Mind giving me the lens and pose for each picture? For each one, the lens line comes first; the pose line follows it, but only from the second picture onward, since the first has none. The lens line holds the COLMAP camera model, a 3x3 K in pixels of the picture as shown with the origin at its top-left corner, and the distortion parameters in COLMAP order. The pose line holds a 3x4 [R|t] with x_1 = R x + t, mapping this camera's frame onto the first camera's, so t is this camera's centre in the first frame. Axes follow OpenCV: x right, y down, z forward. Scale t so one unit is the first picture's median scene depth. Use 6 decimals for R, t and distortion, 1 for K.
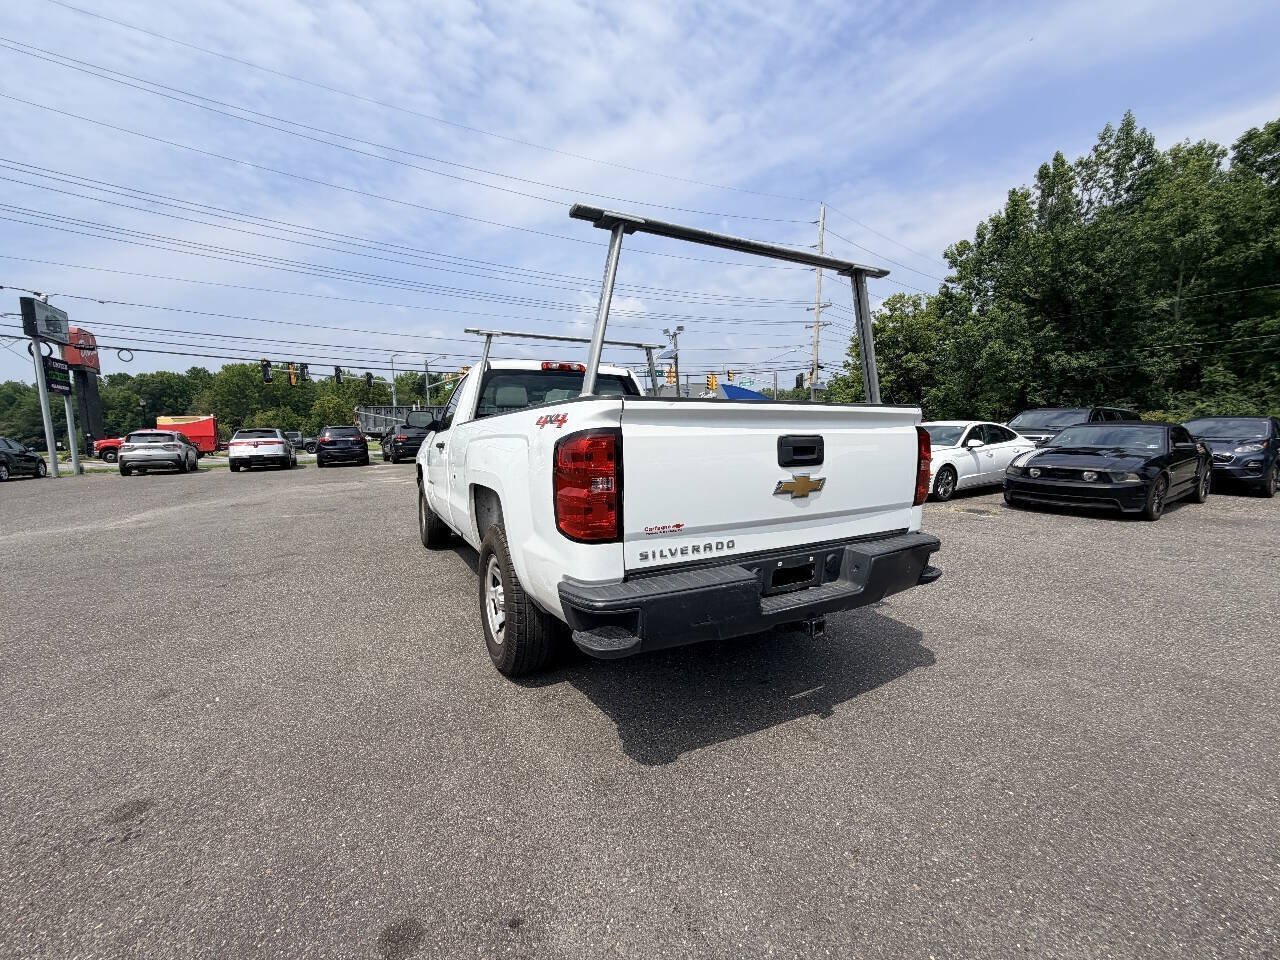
lens RADIAL K [[509.7, 0, 637.9], [0, 509.7, 483.0], [0, 0, 1]] dist [0.001568, -0.000211]
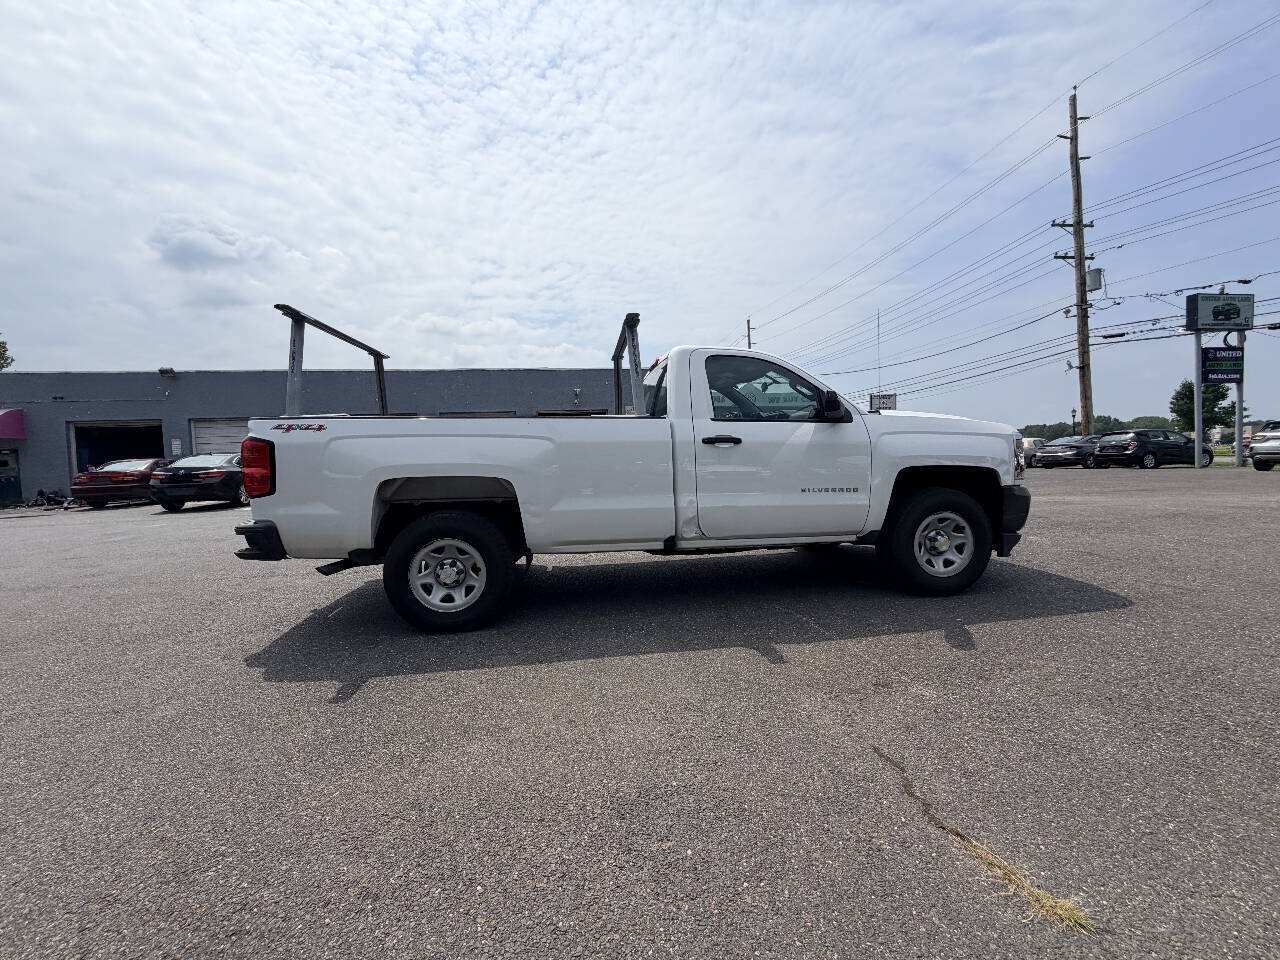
lens RADIAL K [[509.7, 0, 637.9], [0, 509.7, 475.4], [0, 0, 1]] dist [0.001568, -0.000211]
pose [[-0.360693, 0.065454, -0.930385, 0.137706], [-0.057823, 0.994046, 0.092350, -0.018164], [0.930891, 0.087107, -0.354761, 0.232107]]
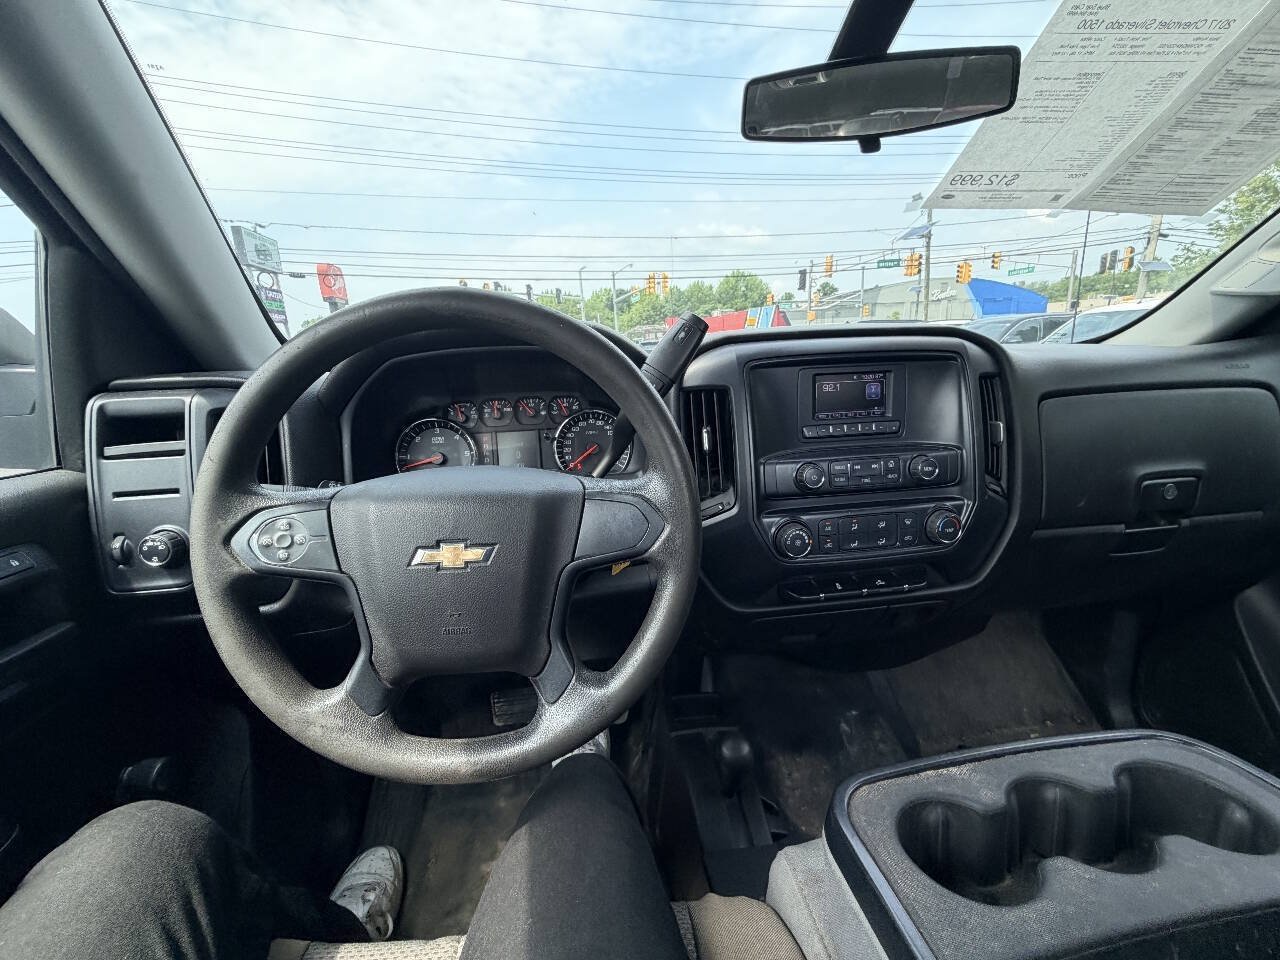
lens RADIAL K [[509.7, 0, 638.6], [0, 509.7, 480.2], [0, 0, 1]] dist [0.001568, -0.000211]
pose [[0.935489, 0.067045, -0.346937, -0.041536], [-0.011281, 0.987001, 0.160317, -0.023258], [0.353176, -0.146061, 0.924085, 0.183645]]
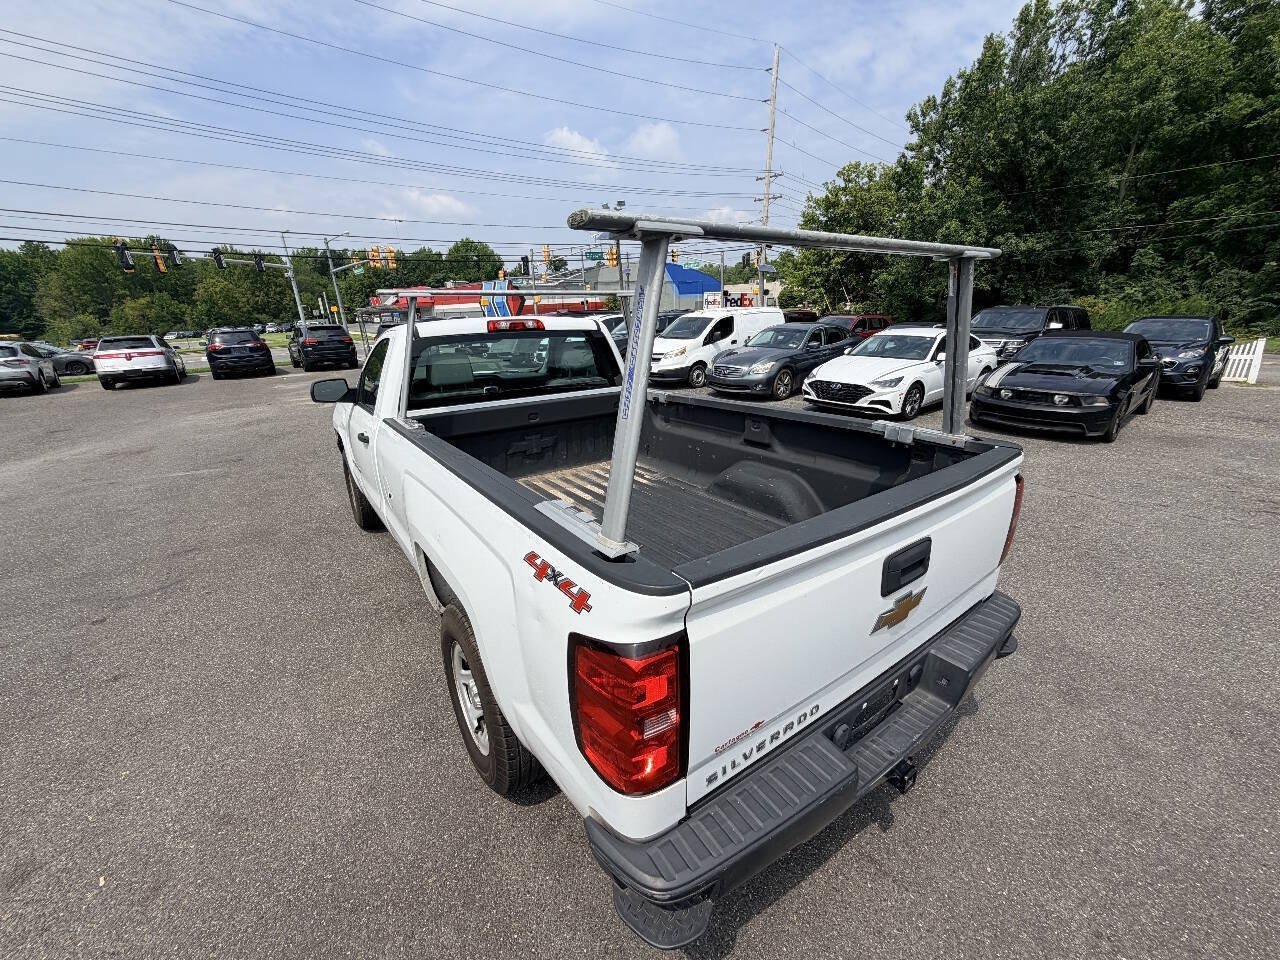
lens RADIAL K [[509.7, 0, 638.3], [0, 509.7, 481.7], [0, 0, 1]] dist [0.001568, -0.000211]
pose [[0.992936, -0.051613, 0.106841, -0.009802], [0.027011, 0.975117, 0.220039, -0.028063], [-0.115539, -0.215599, 0.969622, 0.031035]]
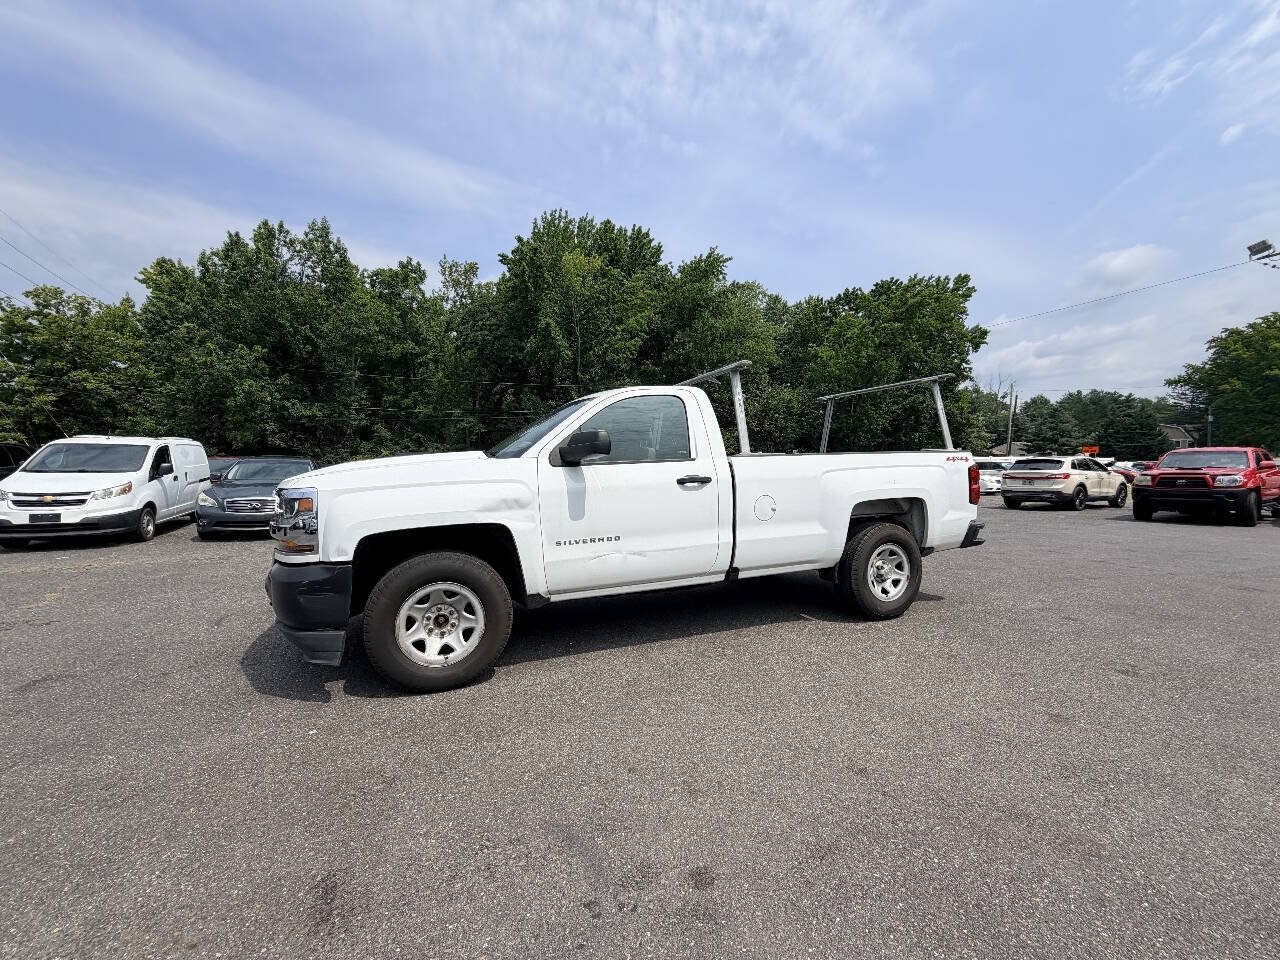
lens RADIAL K [[509.7, 0, 637.4], [0, 509.7, 483.5], [0, 0, 1]] dist [0.001568, -0.000211]
pose [[0.105846, -0.023352, 0.994108, -0.201651], [0.103782, 0.994524, 0.012312, -0.014544], [-0.988952, 0.101868, 0.107690, 0.167765]]
